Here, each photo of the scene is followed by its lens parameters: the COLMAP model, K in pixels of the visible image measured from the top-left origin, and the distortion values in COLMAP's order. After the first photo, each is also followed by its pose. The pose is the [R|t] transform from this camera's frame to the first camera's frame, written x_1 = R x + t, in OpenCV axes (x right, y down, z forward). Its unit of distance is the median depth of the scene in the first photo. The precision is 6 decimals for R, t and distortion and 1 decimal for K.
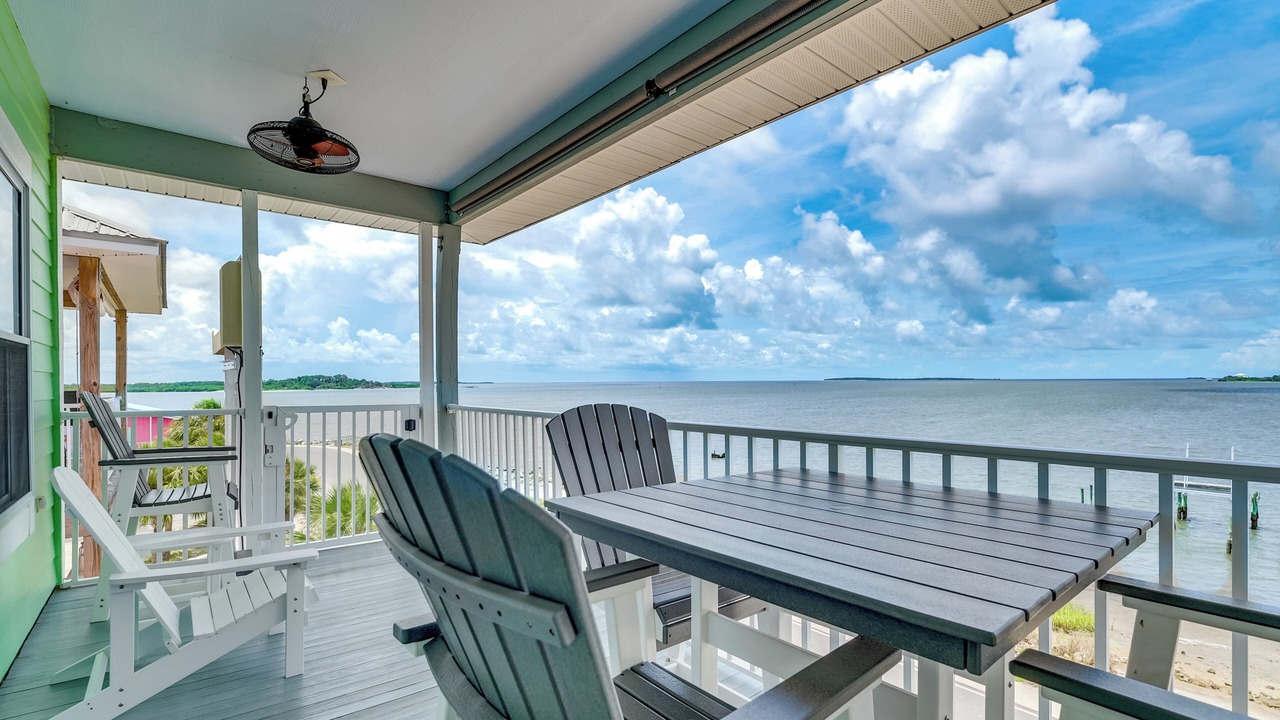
lens RADIAL K [[576.6, 0, 656.9], [0, 576.6, 379.4], [0, 0, 1]] dist [-0.003857, -0.000087]
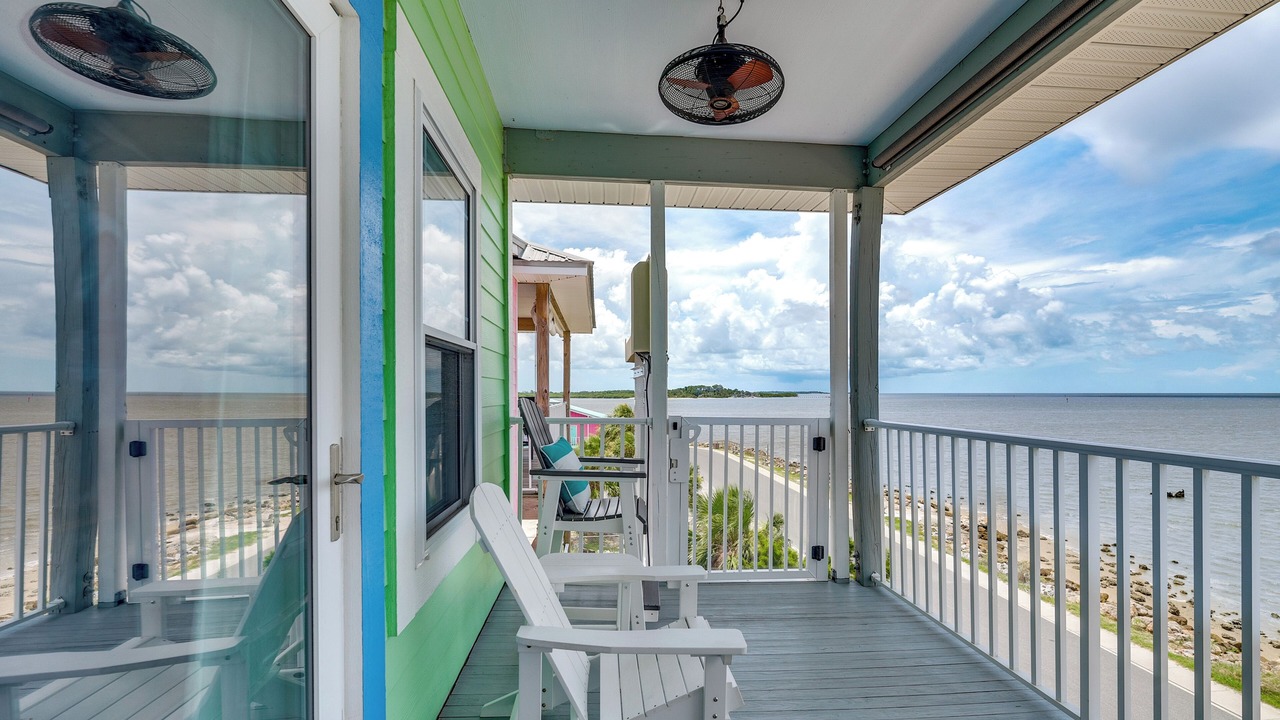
lens RADIAL K [[576.6, 0, 656.9], [0, 576.6, 379.4], [0, 0, 1]] dist [-0.003857, -0.000087]
pose [[0.822126, -0.006119, -0.569273, -0.167751], [-0.004163, 0.999851, -0.016760, 0.003486], [0.569290, 0.016148, 0.821978, 0.222807]]
